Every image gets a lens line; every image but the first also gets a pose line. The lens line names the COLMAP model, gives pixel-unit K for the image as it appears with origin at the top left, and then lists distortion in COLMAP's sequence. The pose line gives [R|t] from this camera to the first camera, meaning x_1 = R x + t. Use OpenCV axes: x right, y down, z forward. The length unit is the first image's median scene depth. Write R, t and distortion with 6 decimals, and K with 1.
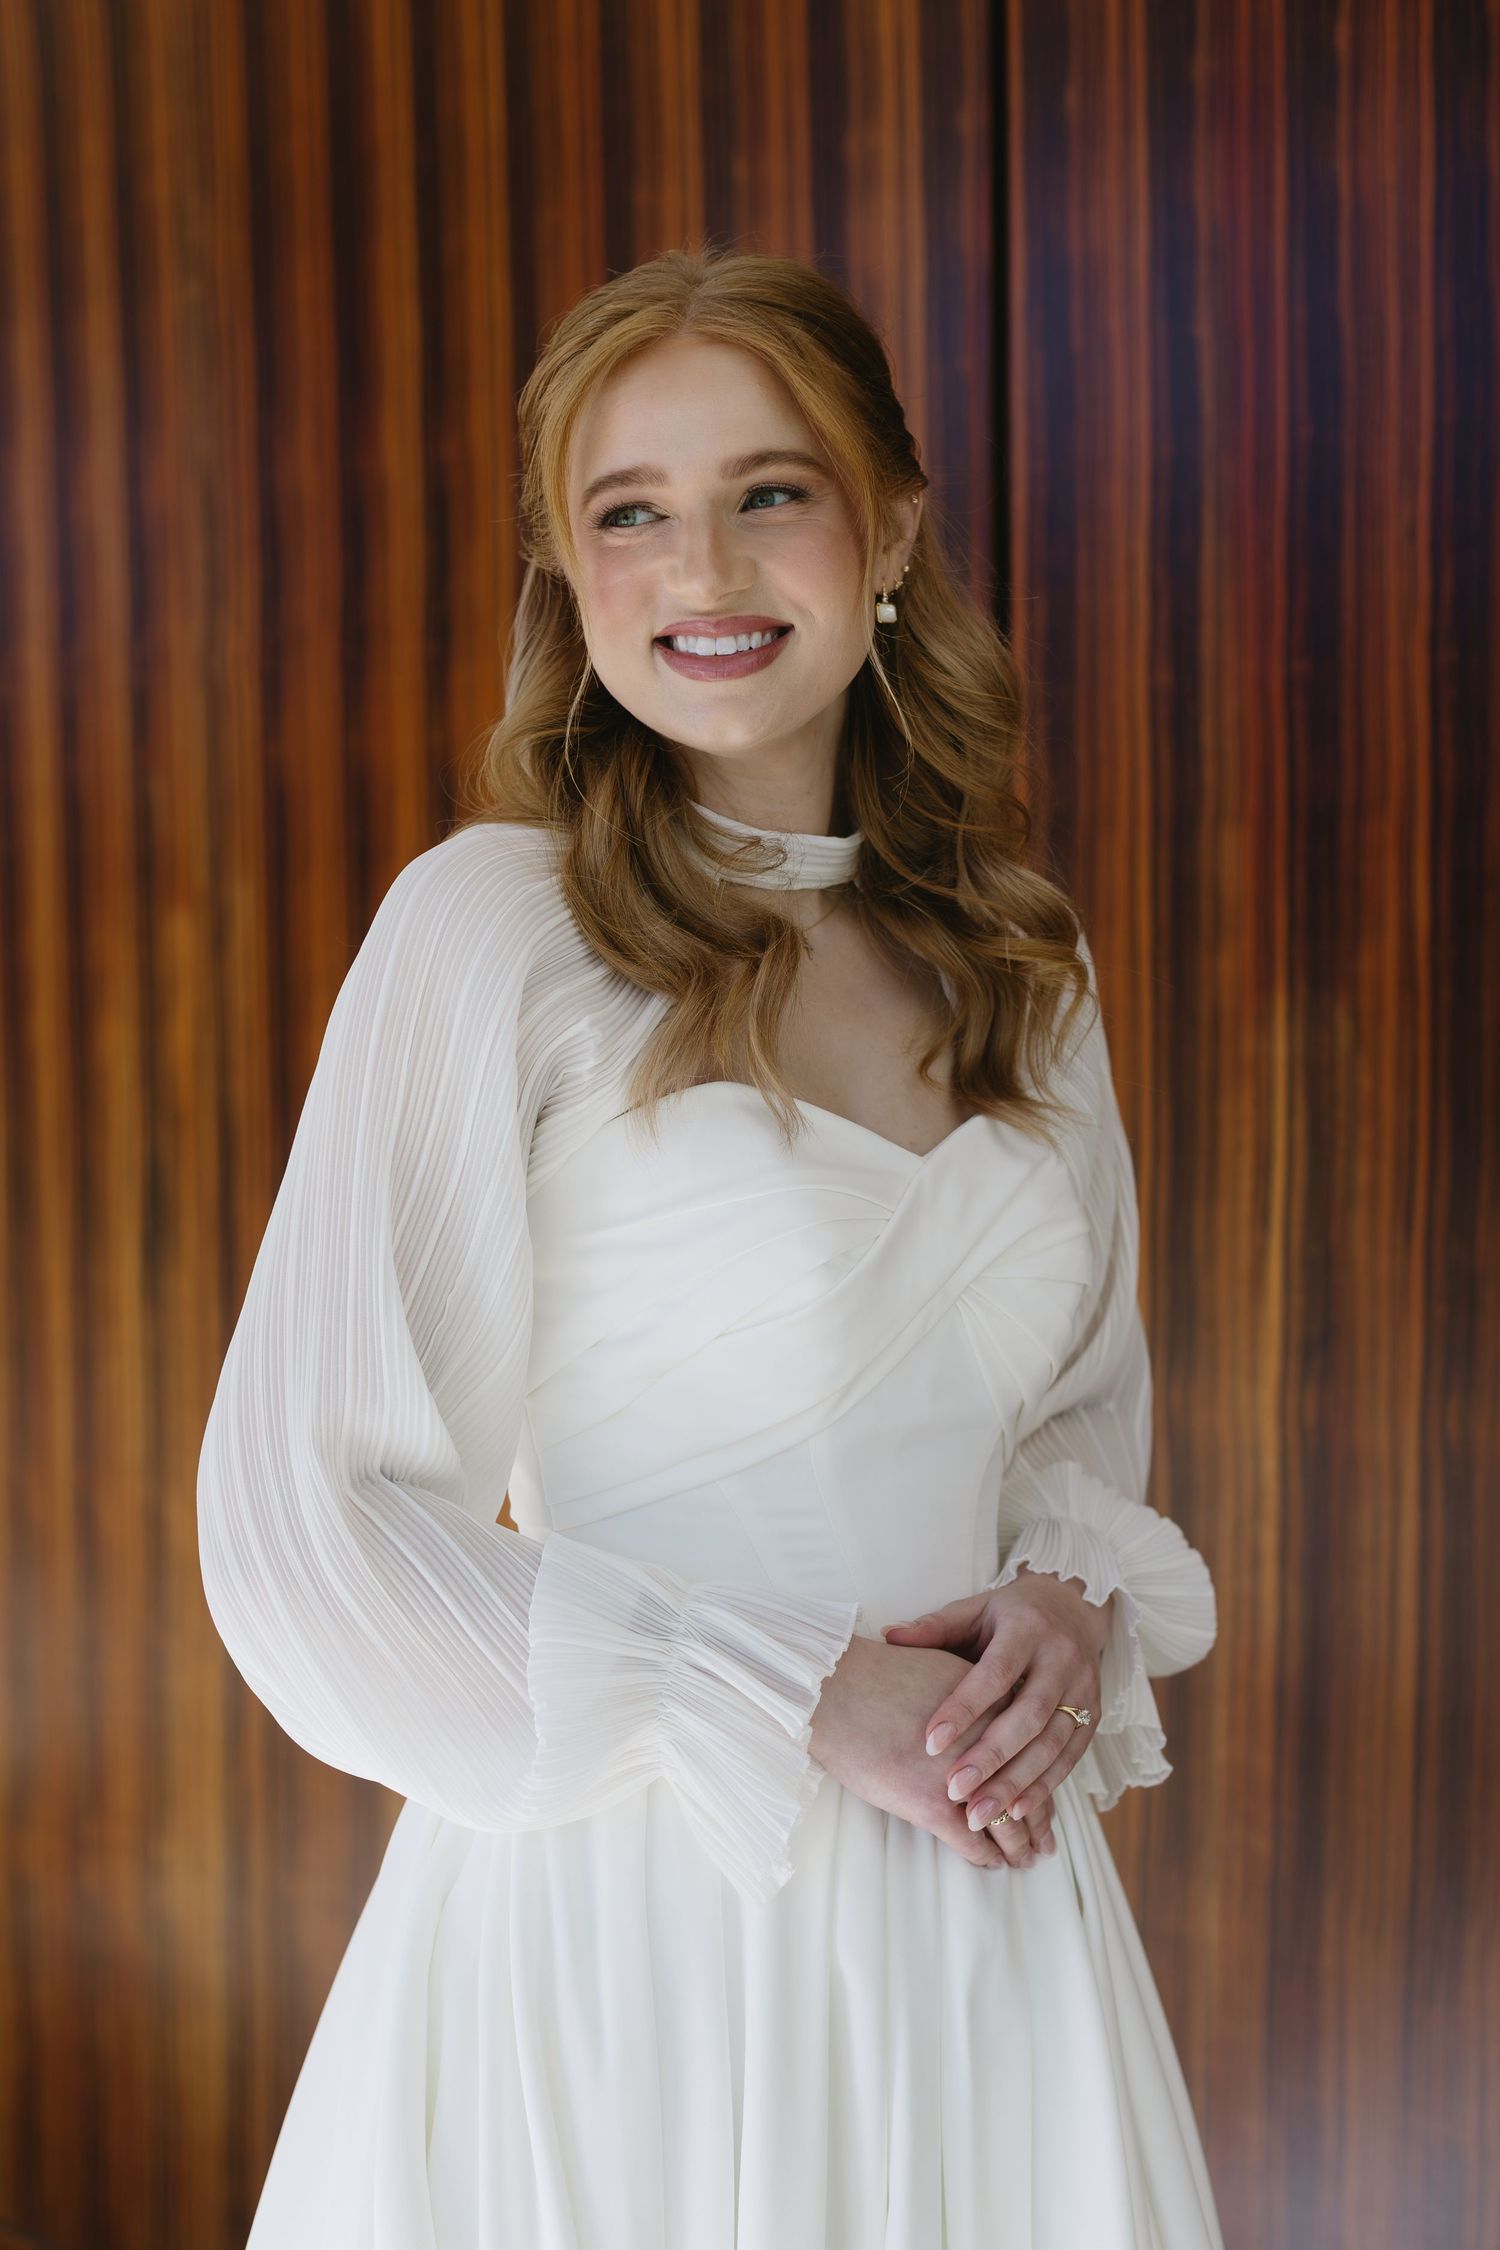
lens RADIAL K [[3460.4, 0, 792.0], [0, 3460.4, 1110.8], [0, 0, 1]] dist [0.012500, -0.024188]
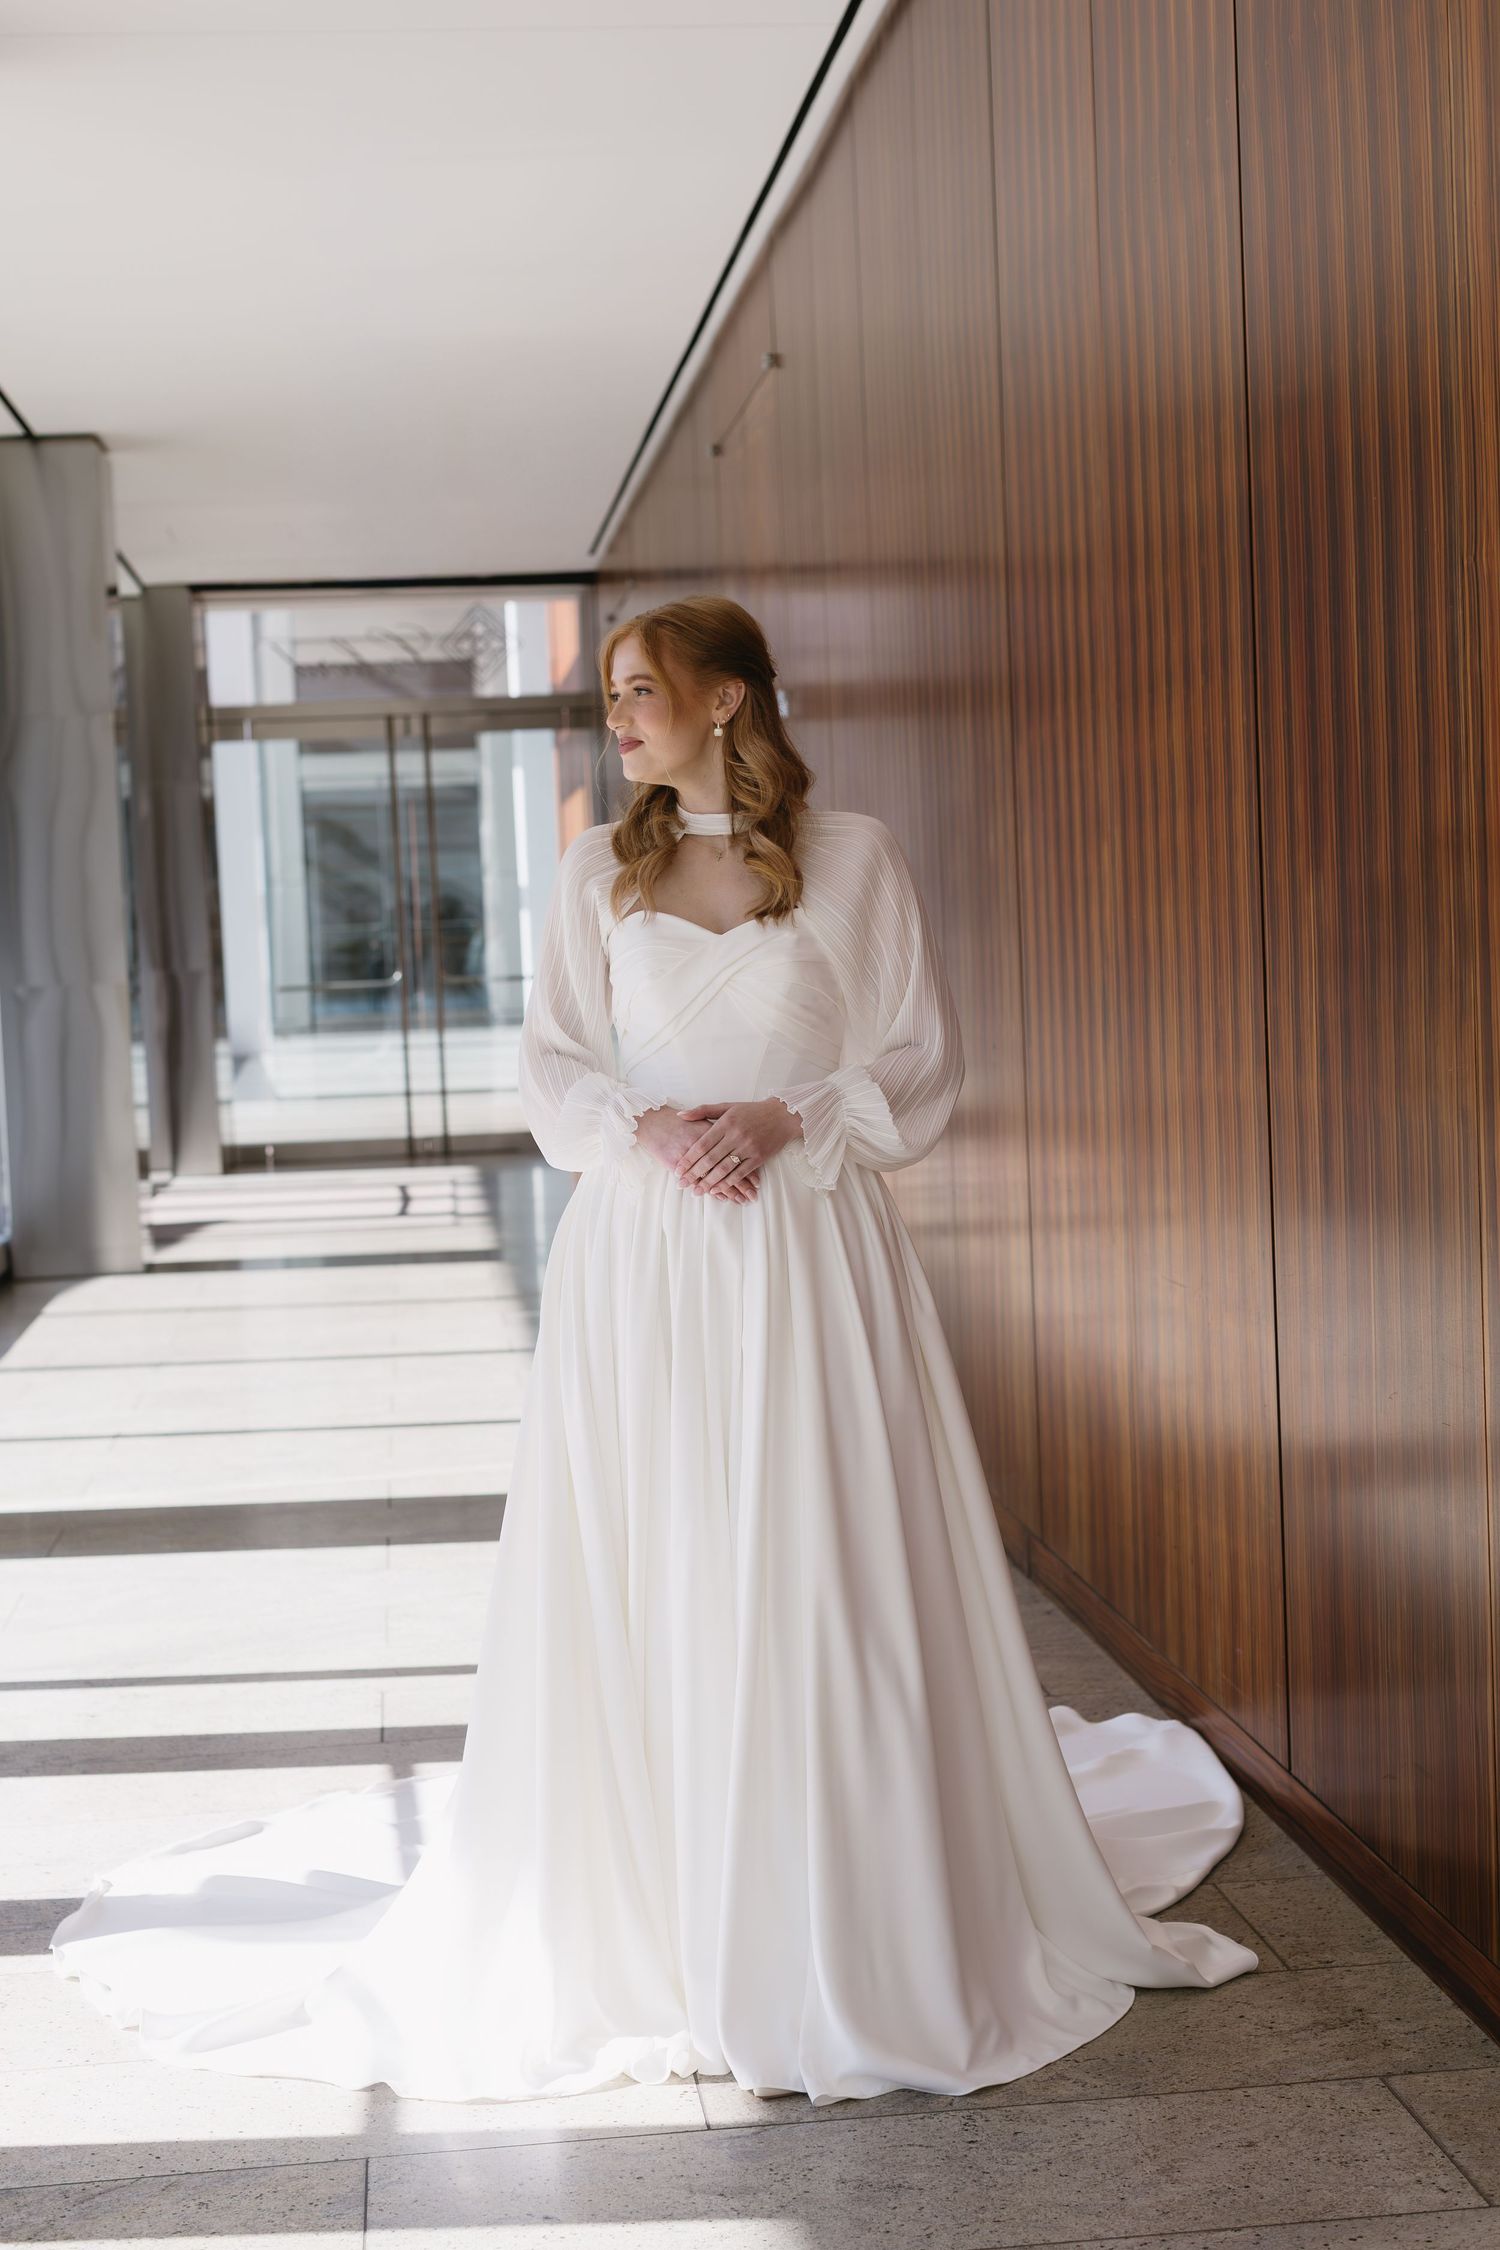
lens RADIAL K [[3251.6, 0, 785.7], [0, 3251.6, 1132.8], [0, 0, 1]] dist [0.012732, -0.010014]
pose [[0.773886, 0.029213, -0.632651, 1.069777], [-0.014165, 0.999484, 0.028826, 0.062891], [0.633167, -0.013346, 0.773900, -0.586143]]
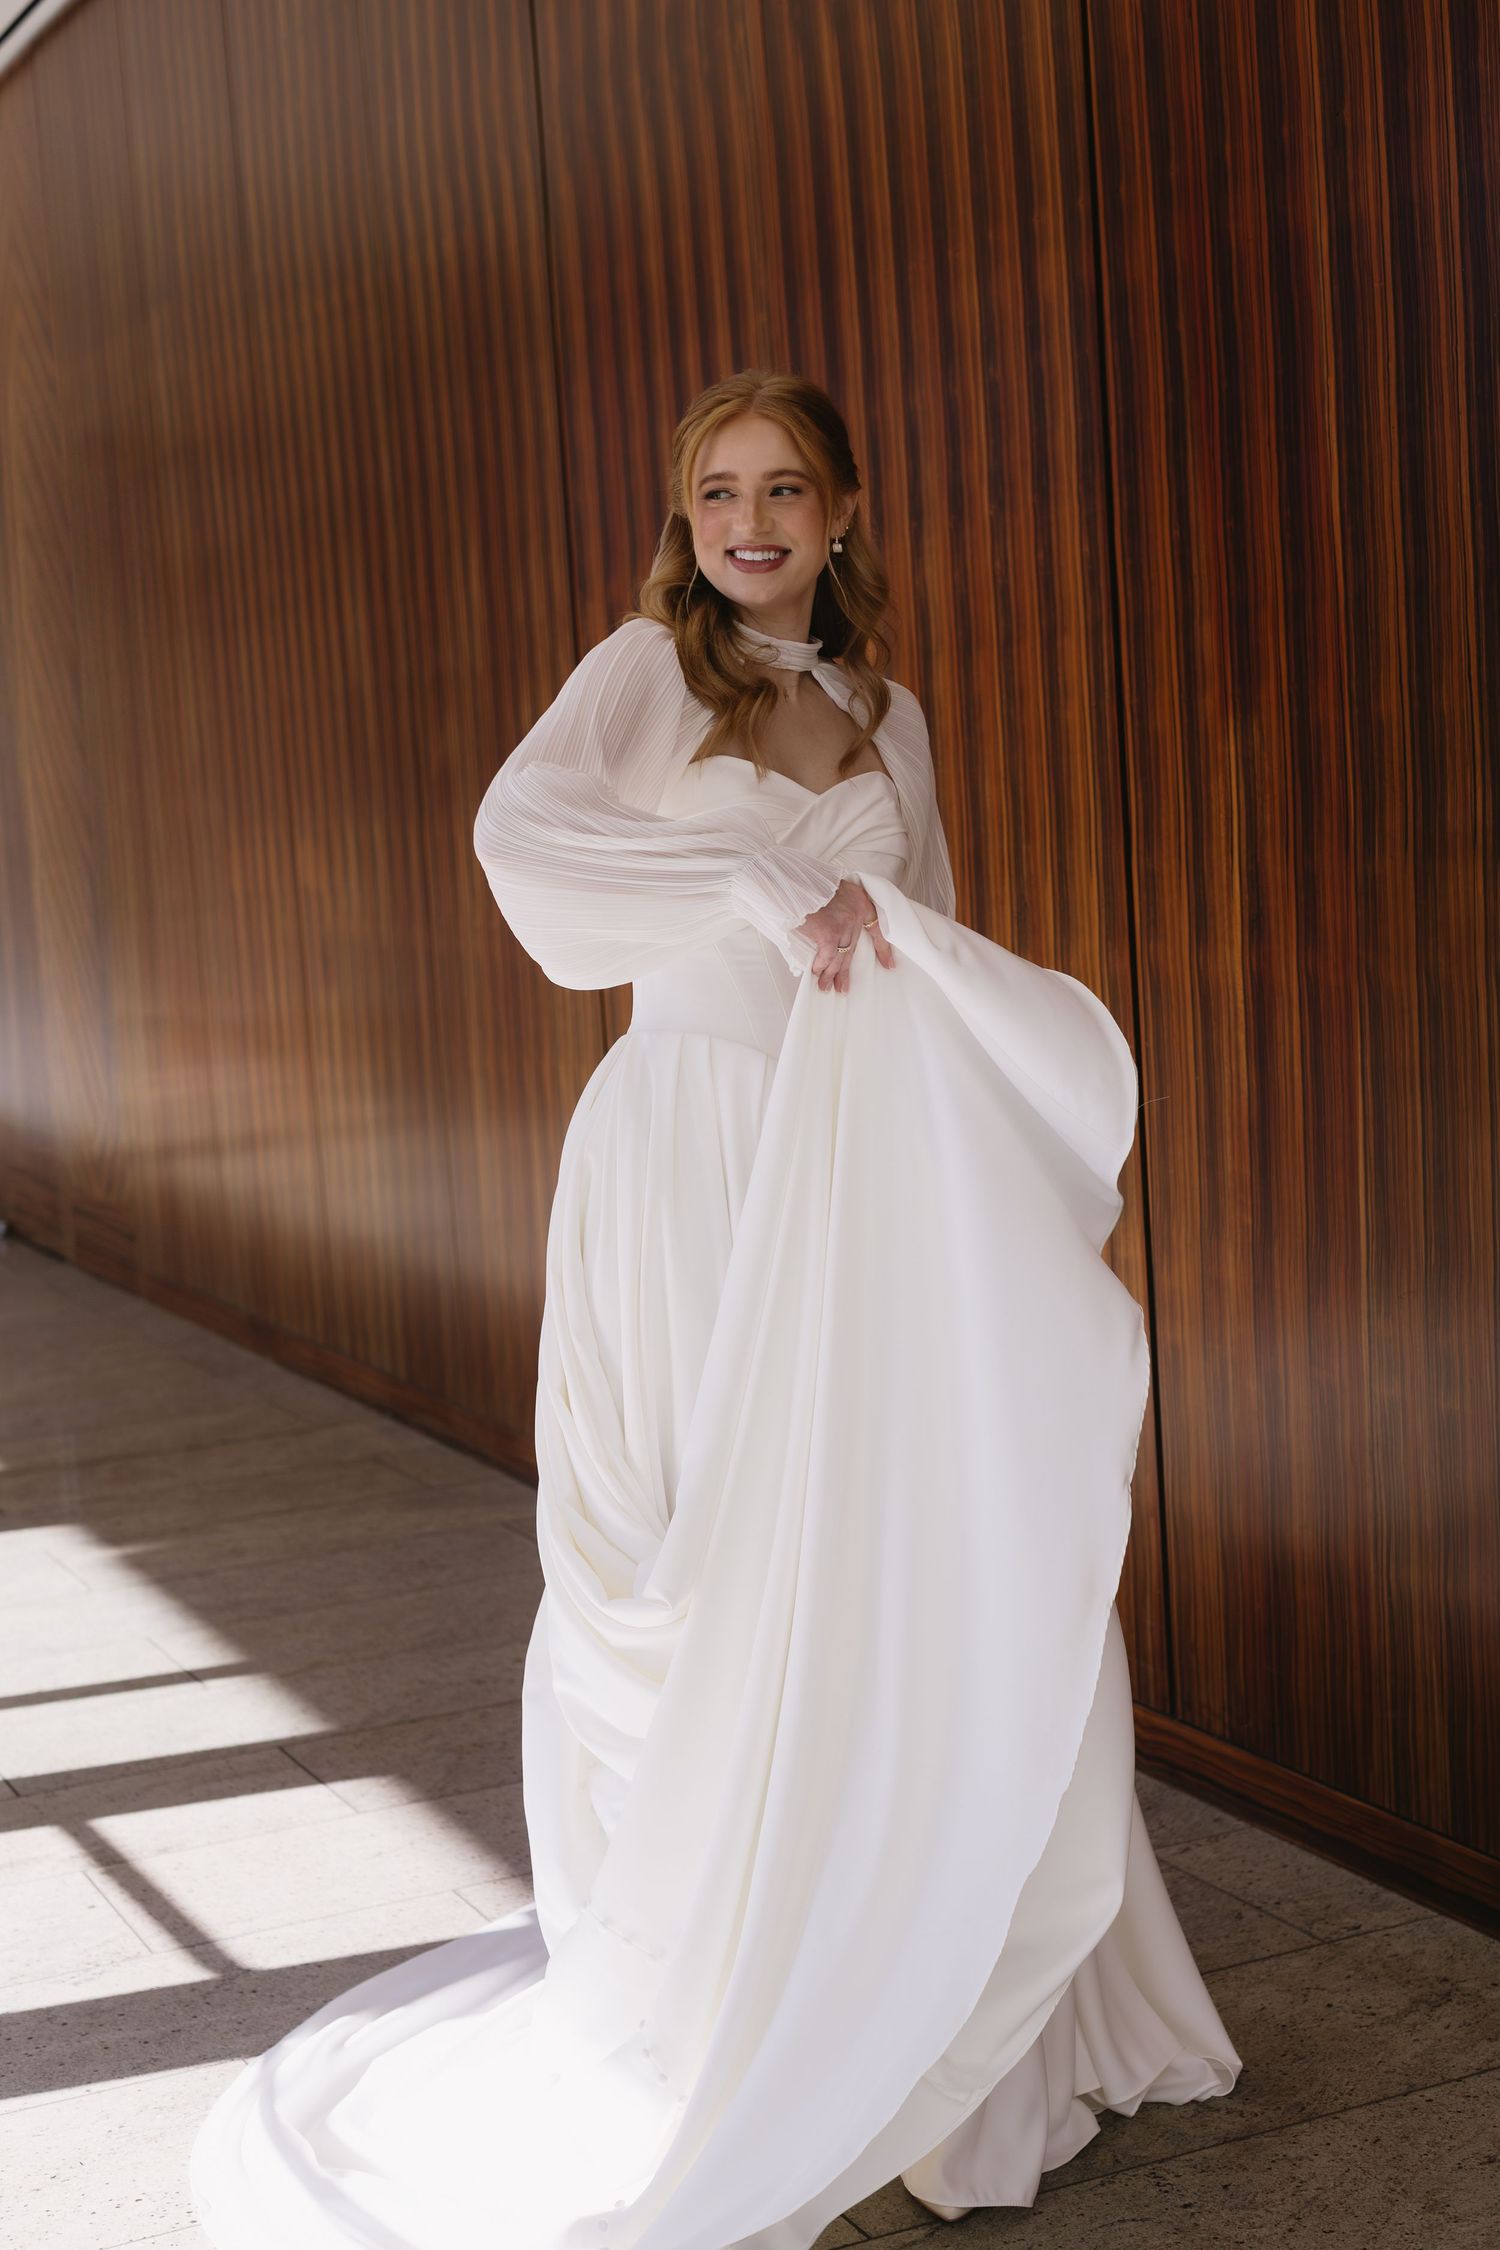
lens RADIAL K [[3269.7, 0, 752.1], [0, 3269.7, 1133.0], [0, 0, 1]] dist [0.021094, -0.052644]
pose [[0.931233, -0.001420, -0.364423, 0.513895], [0.025189, 0.997852, 0.060477, 0.067993], [0.363554, -0.065498, 0.929268, -0.605574]]
